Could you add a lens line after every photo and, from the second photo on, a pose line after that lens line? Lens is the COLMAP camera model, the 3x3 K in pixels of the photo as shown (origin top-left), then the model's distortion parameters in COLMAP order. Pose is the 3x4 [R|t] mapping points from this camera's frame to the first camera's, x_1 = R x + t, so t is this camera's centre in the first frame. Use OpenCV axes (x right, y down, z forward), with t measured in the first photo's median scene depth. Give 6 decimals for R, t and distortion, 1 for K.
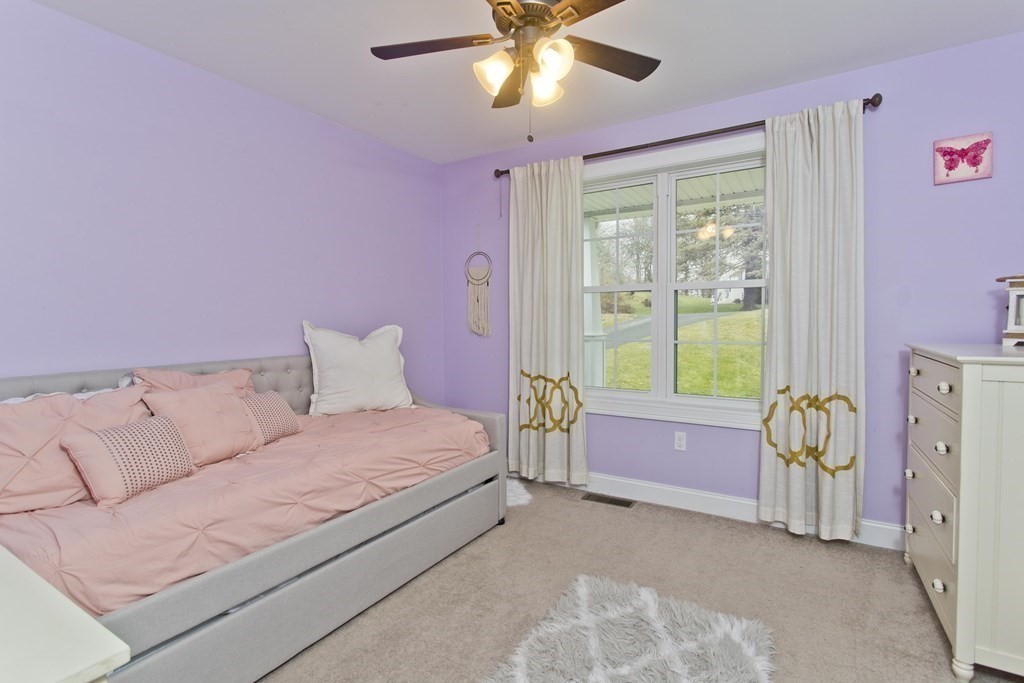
lens RADIAL K [[490.2, 0, 500.9], [0, 490.2, 334.7], [0, 0, 1]] dist [0.003302, 0.000942]
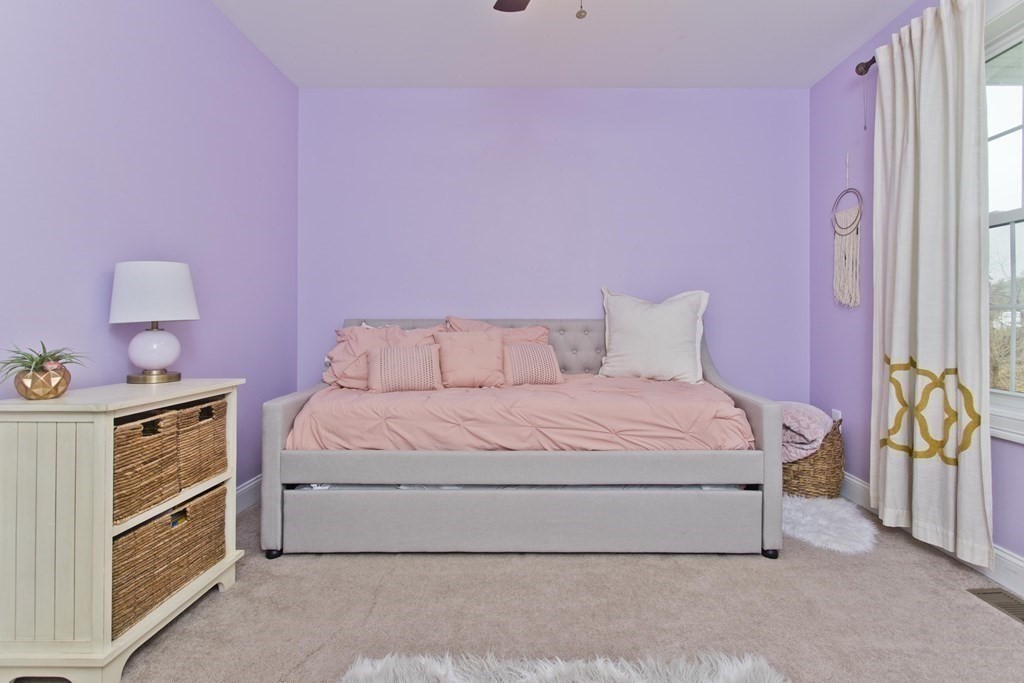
lens RADIAL K [[473.2, 0, 515.4], [0, 473.2, 316.6], [0, 0, 1]] dist [0.003020, 0.000401]
pose [[0.538620, 0.009862, -0.842491, 0.331152], [-0.034101, 0.999367, -0.010104, 0.048883], [0.841858, 0.034172, 0.538616, 0.265547]]
